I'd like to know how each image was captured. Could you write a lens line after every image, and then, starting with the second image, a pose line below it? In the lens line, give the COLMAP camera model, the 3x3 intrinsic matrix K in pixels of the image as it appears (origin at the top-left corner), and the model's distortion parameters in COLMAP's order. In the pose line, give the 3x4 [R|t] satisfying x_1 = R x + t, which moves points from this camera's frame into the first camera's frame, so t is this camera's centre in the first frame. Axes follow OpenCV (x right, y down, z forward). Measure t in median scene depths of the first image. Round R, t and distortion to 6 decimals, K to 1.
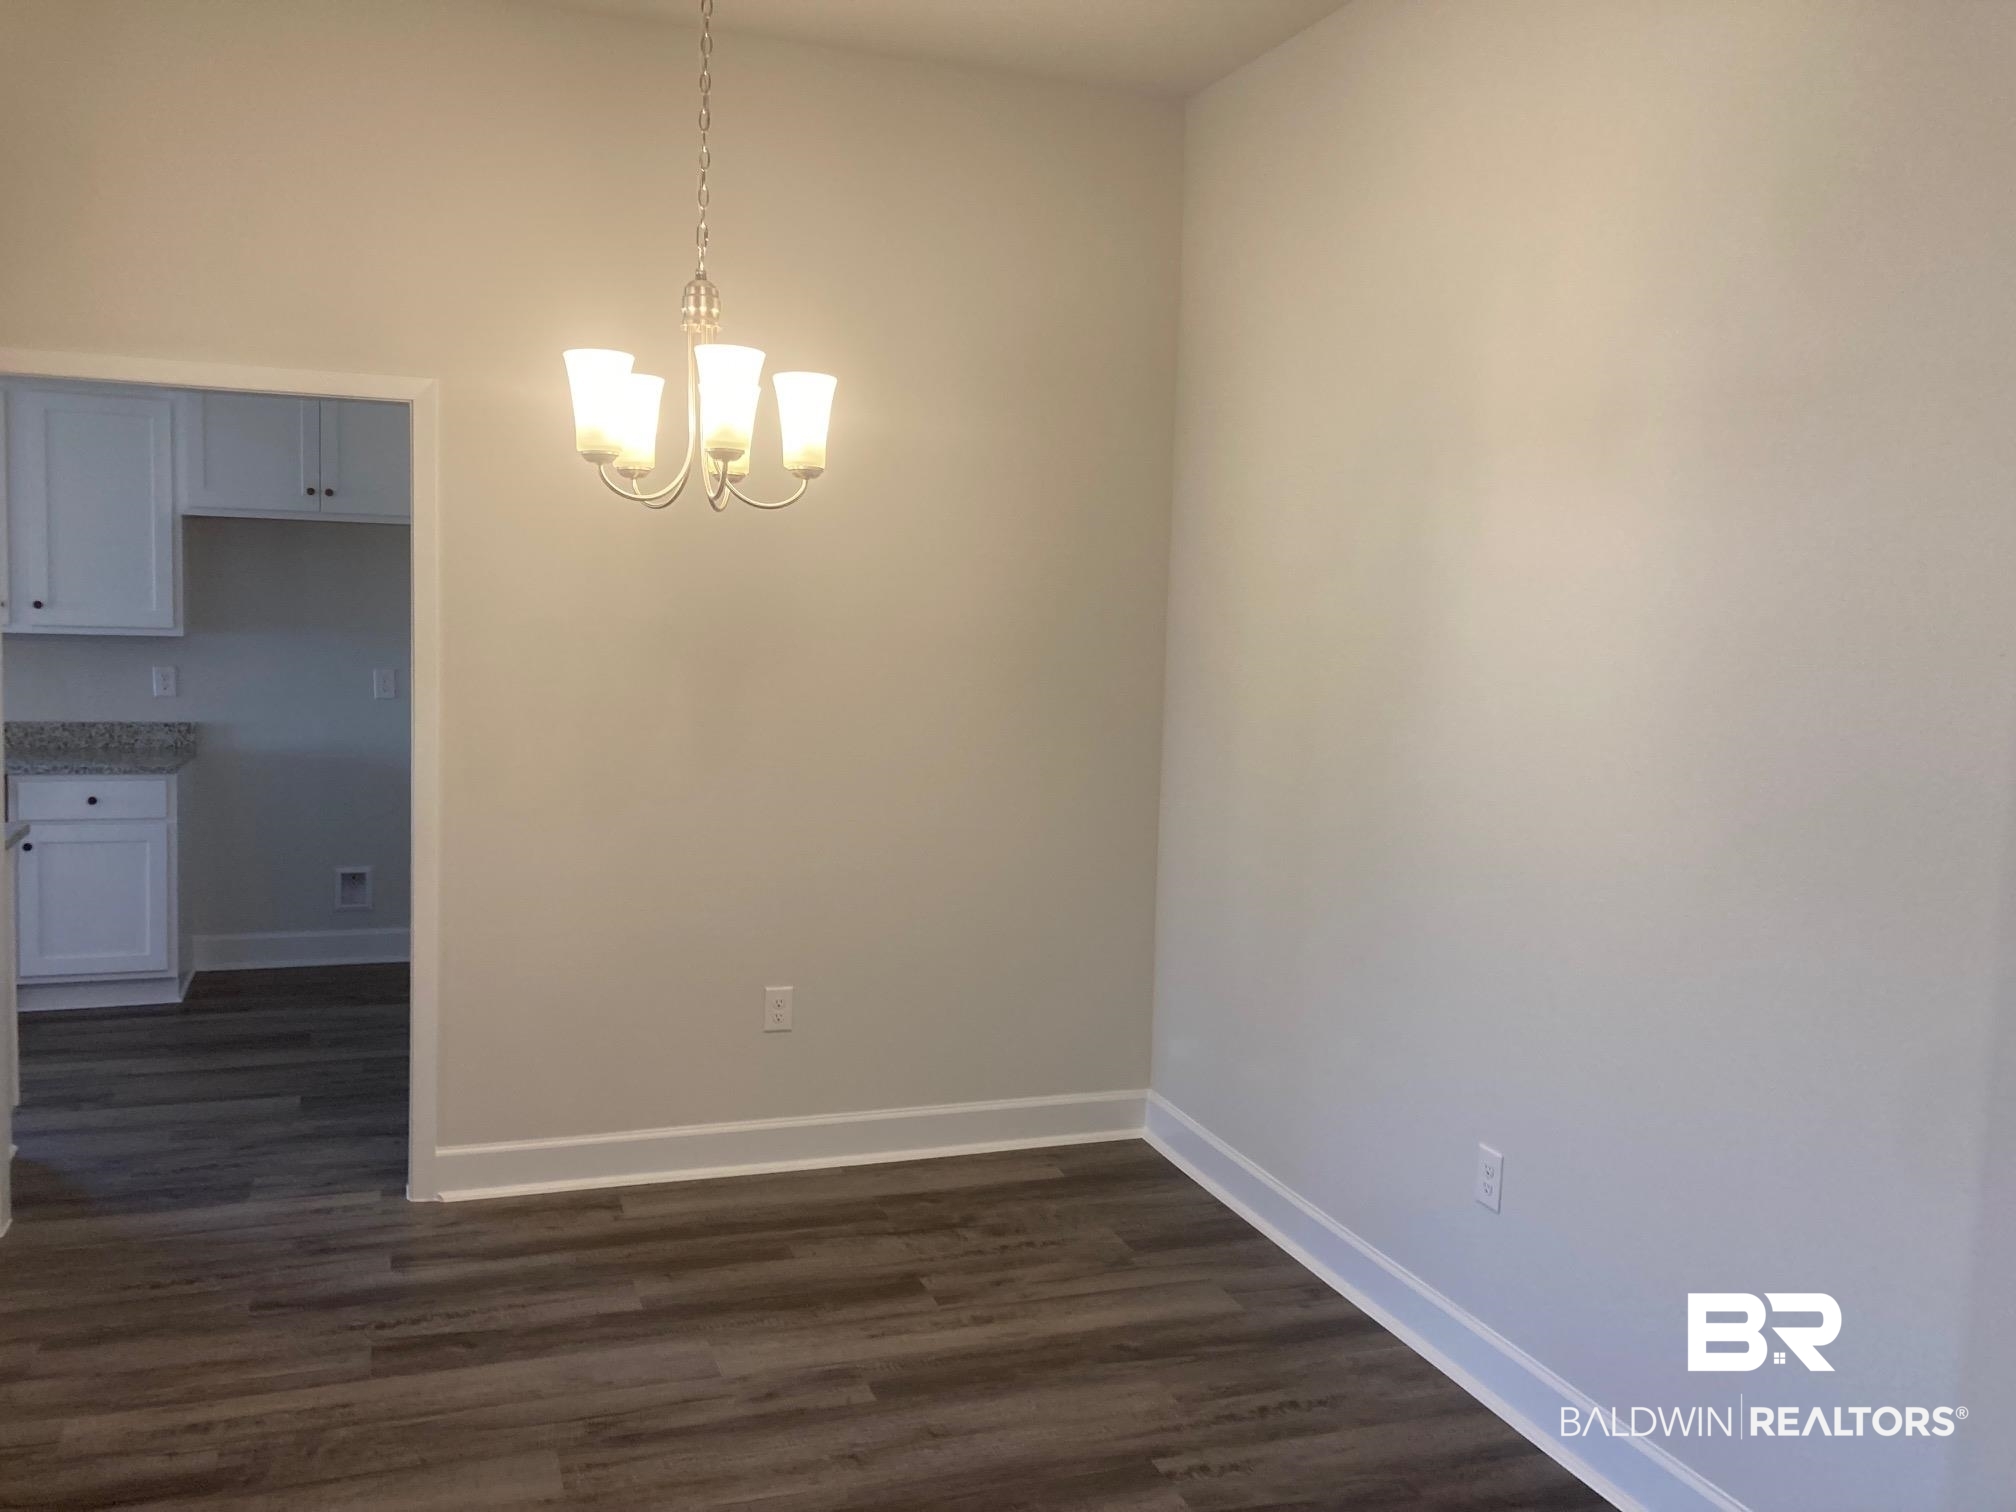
lens RADIAL K [[1683.7, 0, 1019.1], [0, 1683.7, 759.3], [0, 0, 1]] dist [0.010105, 0.006761]
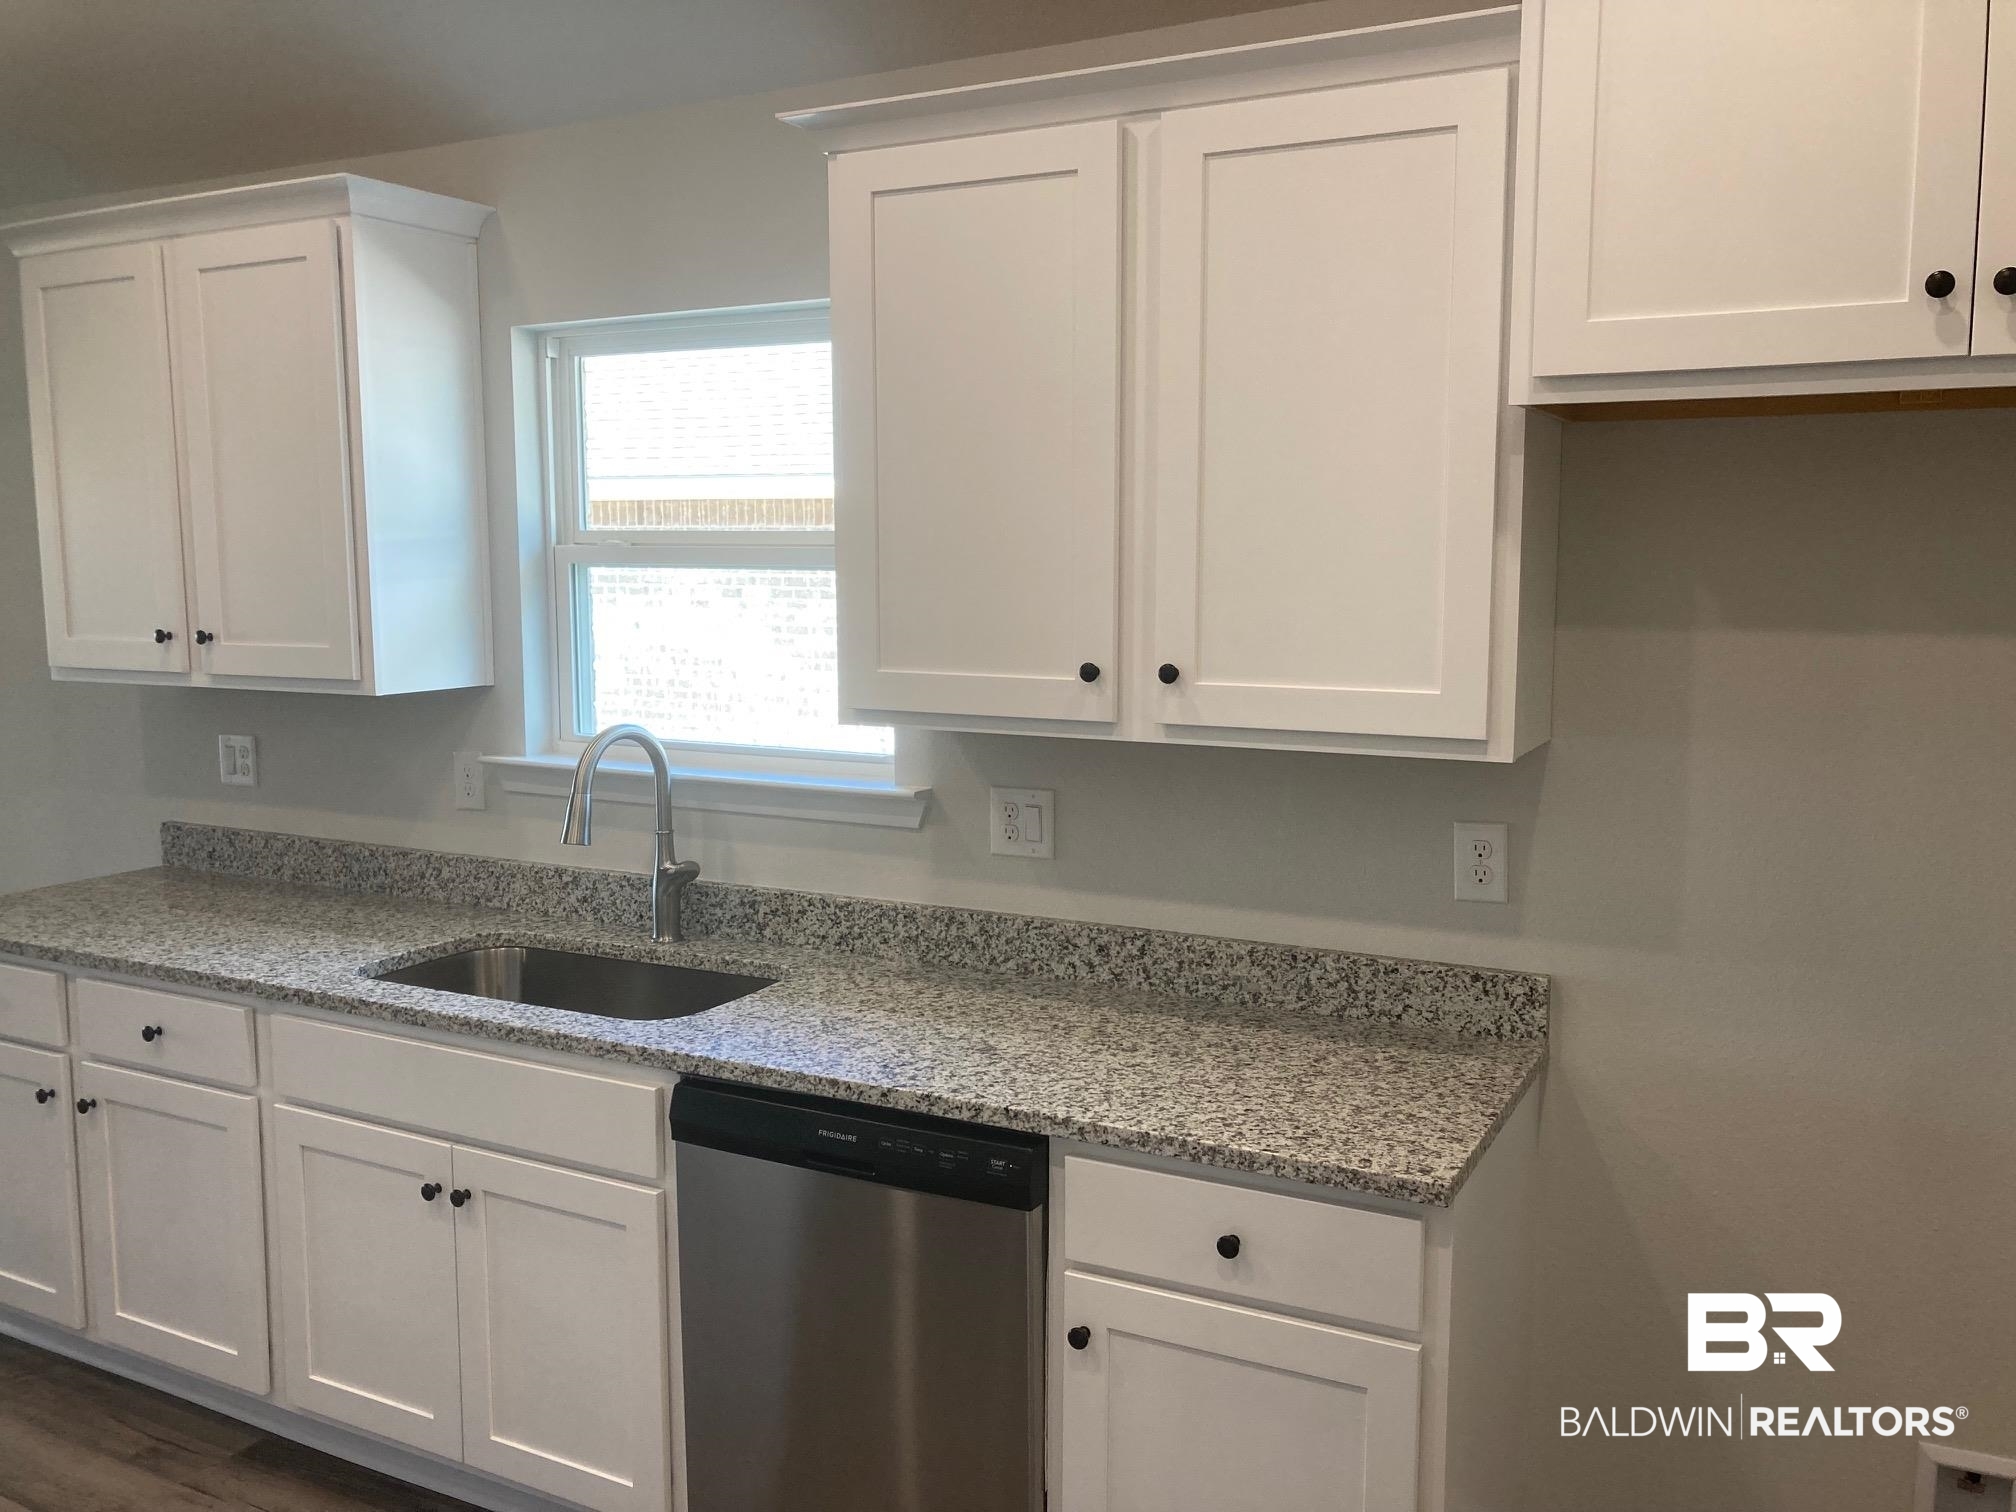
lens RADIAL K [[1683.7, 0, 1019.1], [0, 1683.7, 759.3], [0, 0, 1]] dist [0.010105, 0.006761]
pose [[0.679123, 0.058630, -0.731679, -0.305349], [-0.044999, 0.998255, 0.038224, -0.080248], [0.732644, 0.006966, 0.680577, 0.676836]]
